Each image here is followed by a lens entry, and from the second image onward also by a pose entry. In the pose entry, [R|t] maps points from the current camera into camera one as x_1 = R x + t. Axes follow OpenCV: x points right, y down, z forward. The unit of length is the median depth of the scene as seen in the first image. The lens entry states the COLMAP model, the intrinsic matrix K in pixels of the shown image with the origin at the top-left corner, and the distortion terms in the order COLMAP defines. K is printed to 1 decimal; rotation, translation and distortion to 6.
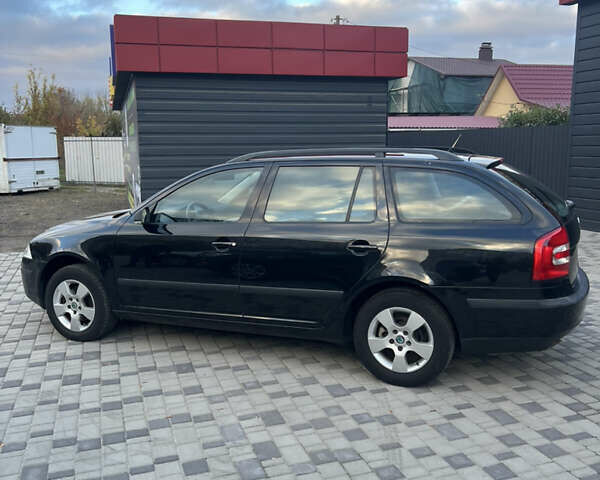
lens RADIAL K [[599.7, 0, 306.3], [0, 599.7, 240.2], [0, 0, 1]] dist [0.073401, -0.118342]
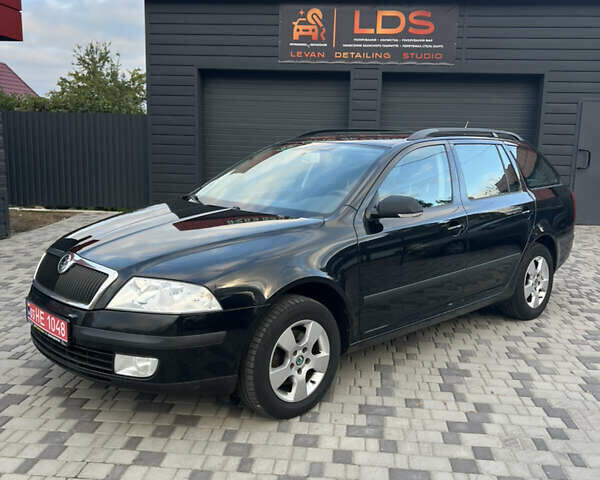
lens RADIAL K [[600.8, 0, 304.3], [0, 600.8, 240.8], [0, 0, 1]] dist [0.082251, -0.147845]
pose [[0.405976, -0.131985, 0.904303, -1.089607], [0.121609, 0.988518, 0.089682, -0.086368], [-0.905757, 0.073562, 0.417365, 0.831393]]
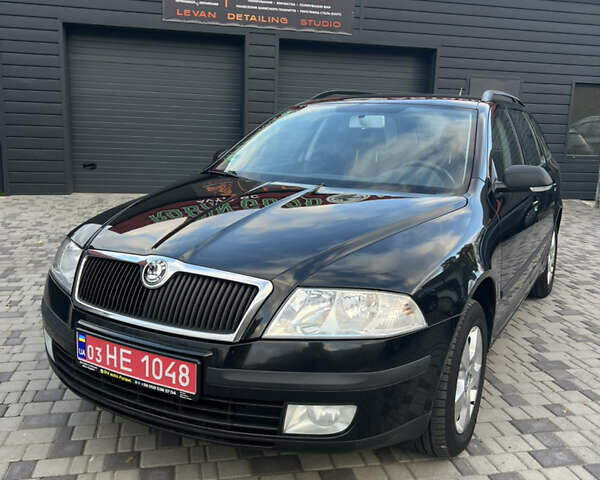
lens RADIAL K [[600.8, 0, 304.3], [0, 600.8, 240.8], [0, 0, 1]] dist [0.082251, -0.147845]
pose [[0.110863, -0.176076, 0.978114, -1.000340], [0.126075, 0.978721, 0.161896, -0.117008], [-0.985807, 0.105367, 0.130703, 1.219542]]
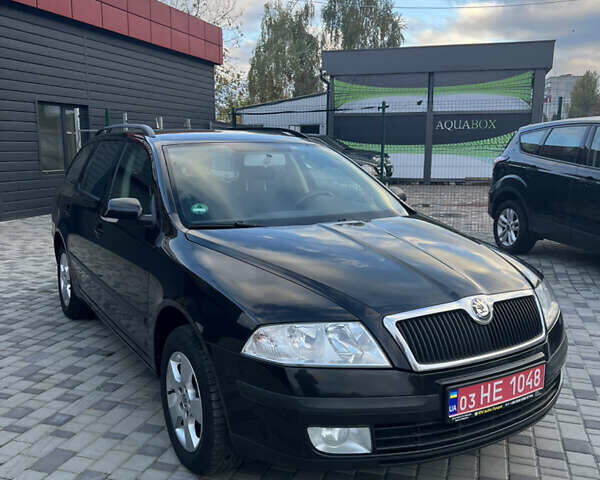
lens RADIAL K [[600.8, 0, 304.3], [0, 600.8, 240.8], [0, 0, 1]] dist [0.082251, -0.147845]
pose [[-0.813449, -0.084919, 0.575404, -0.727087], [0.098440, 0.954913, 0.280092, -0.258637], [-0.573246, 0.284483, -0.768413, 1.897840]]
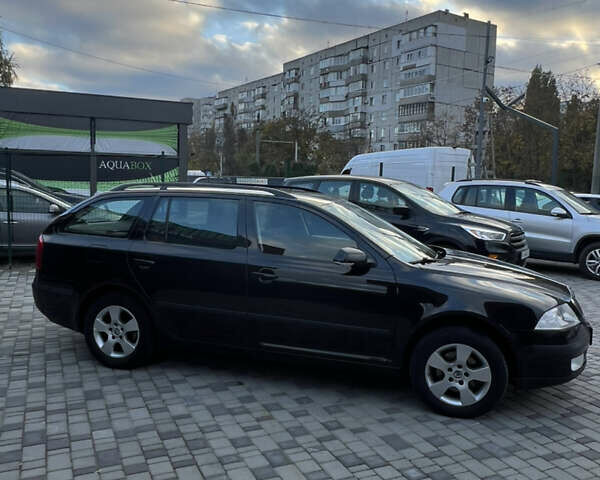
lens RADIAL K [[541.1, 0, 300.7], [0, 541.1, 226.8], [0, 0, 1]] dist [0.006231, -0.004841]
pose [[-0.993245, -0.006365, -0.115865, 0.061678], [-0.034315, 0.969948, 0.240881, -0.367980], [0.110849, 0.243230, -0.963614, 2.282624]]
